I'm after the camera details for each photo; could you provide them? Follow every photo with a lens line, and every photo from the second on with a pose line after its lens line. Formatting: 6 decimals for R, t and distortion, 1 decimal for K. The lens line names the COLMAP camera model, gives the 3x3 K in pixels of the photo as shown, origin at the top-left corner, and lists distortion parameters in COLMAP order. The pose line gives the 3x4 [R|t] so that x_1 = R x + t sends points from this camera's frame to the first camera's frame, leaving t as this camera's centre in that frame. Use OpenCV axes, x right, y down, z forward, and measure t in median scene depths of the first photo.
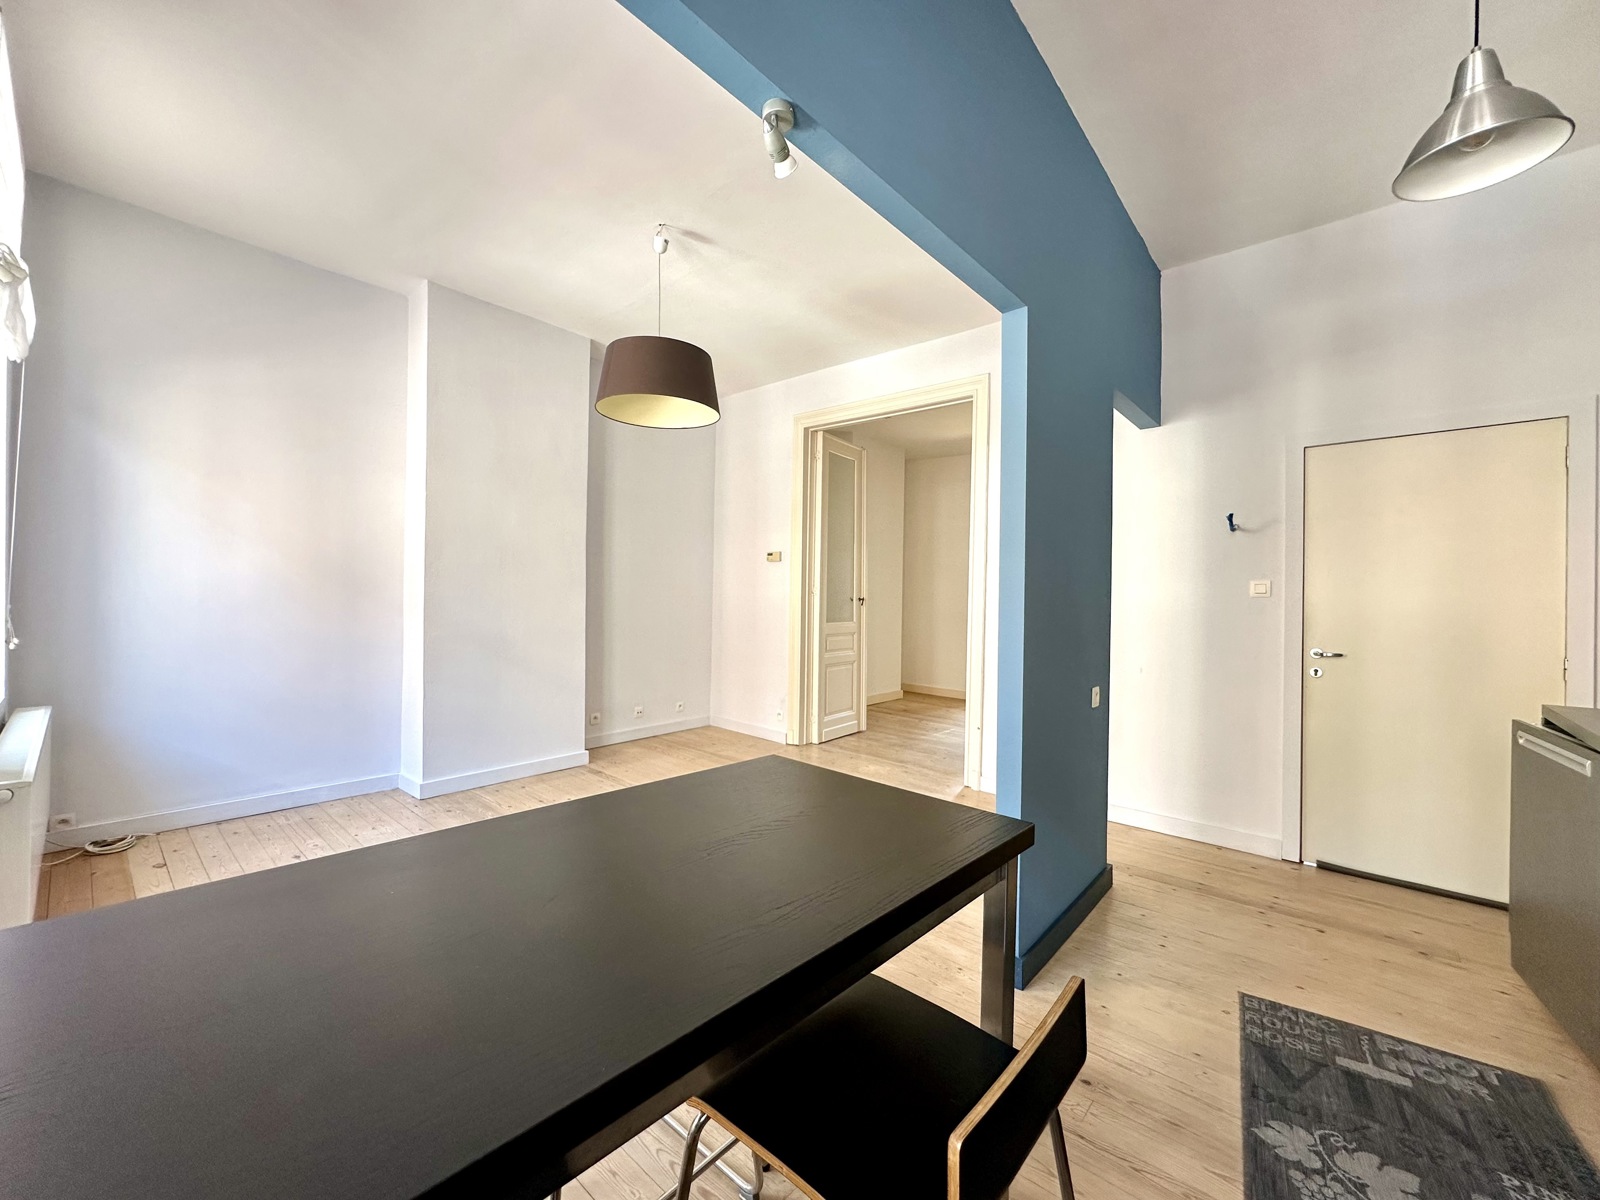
lens RADIAL K [[641.5, 0, 799.7], [0, 641.5, 599.7], [0, 0, 1]] dist [-0.002073, 0.000488]
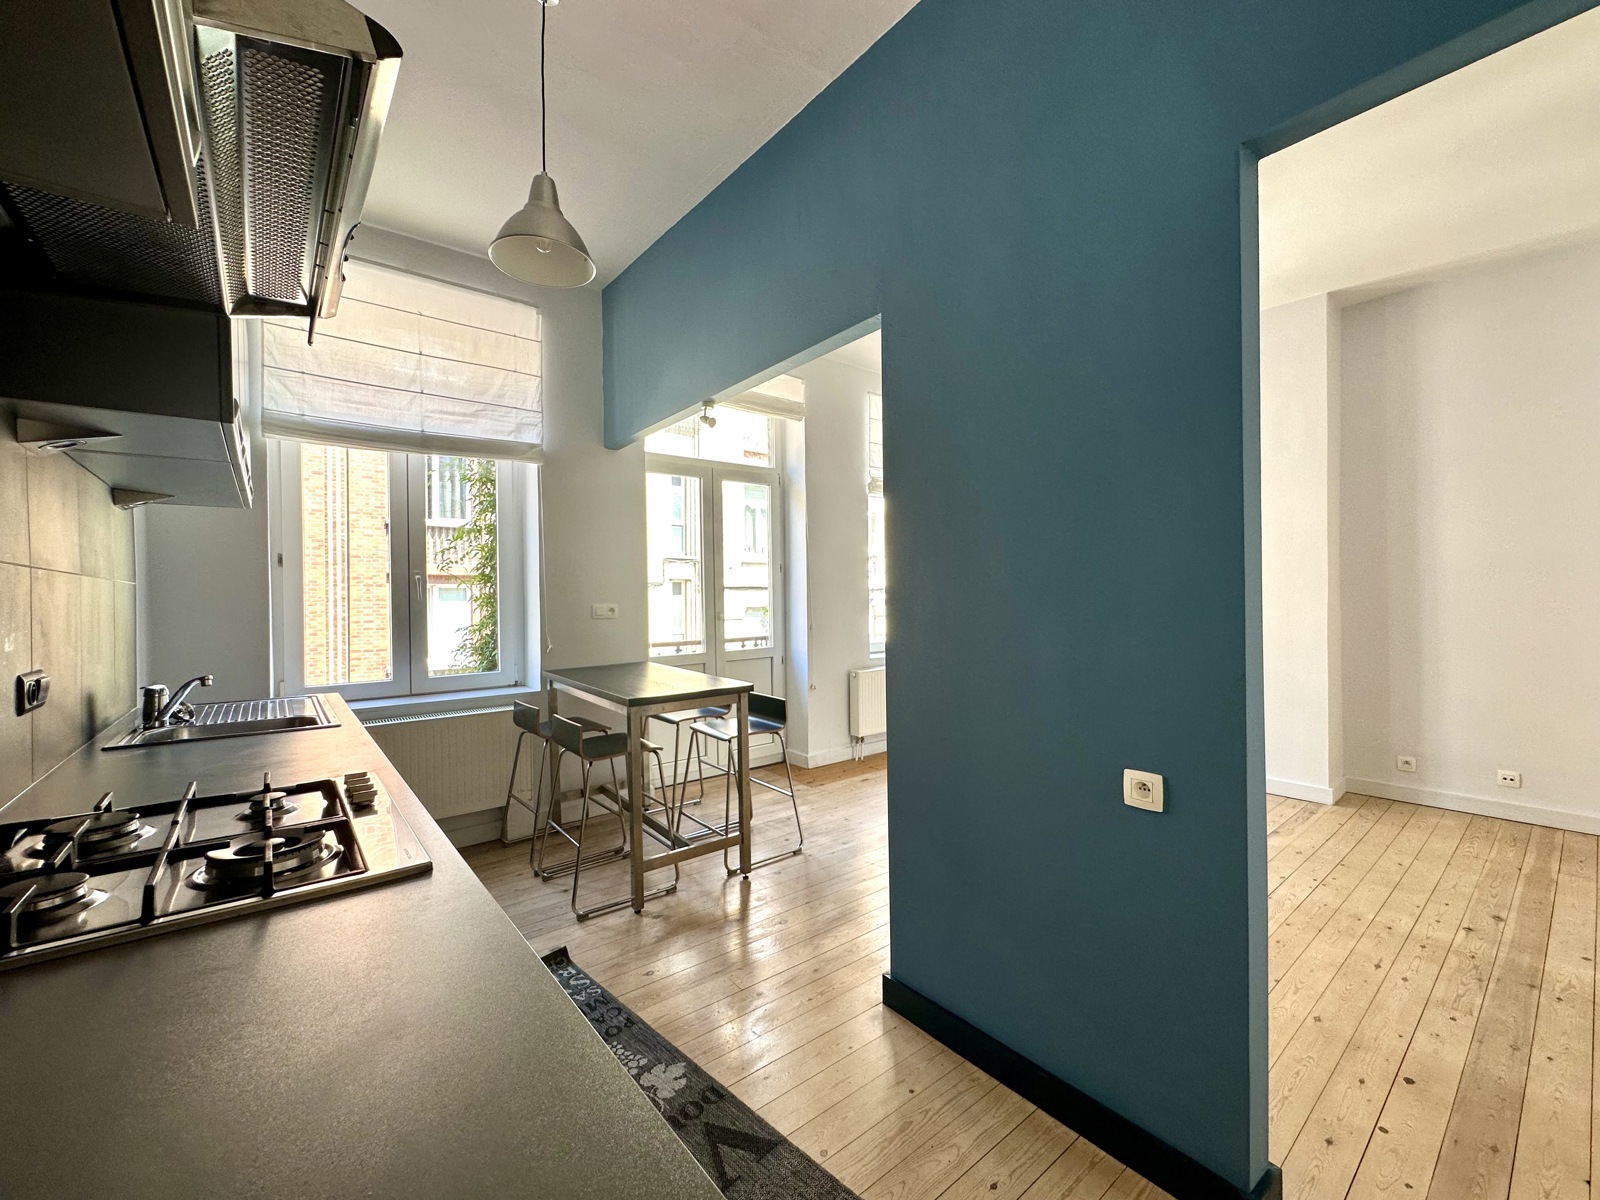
lens RADIAL K [[641.5, 0, 799.4], [0, 641.5, 601.5], [0, 0, 1]] dist [-0.002073, 0.000488]
pose [[-0.175301, -0.002800, -0.984511, 0.954326], [0.001144, 0.999995, -0.003048, -0.008183], [0.984514, -0.001661, -0.175297, 0.737370]]
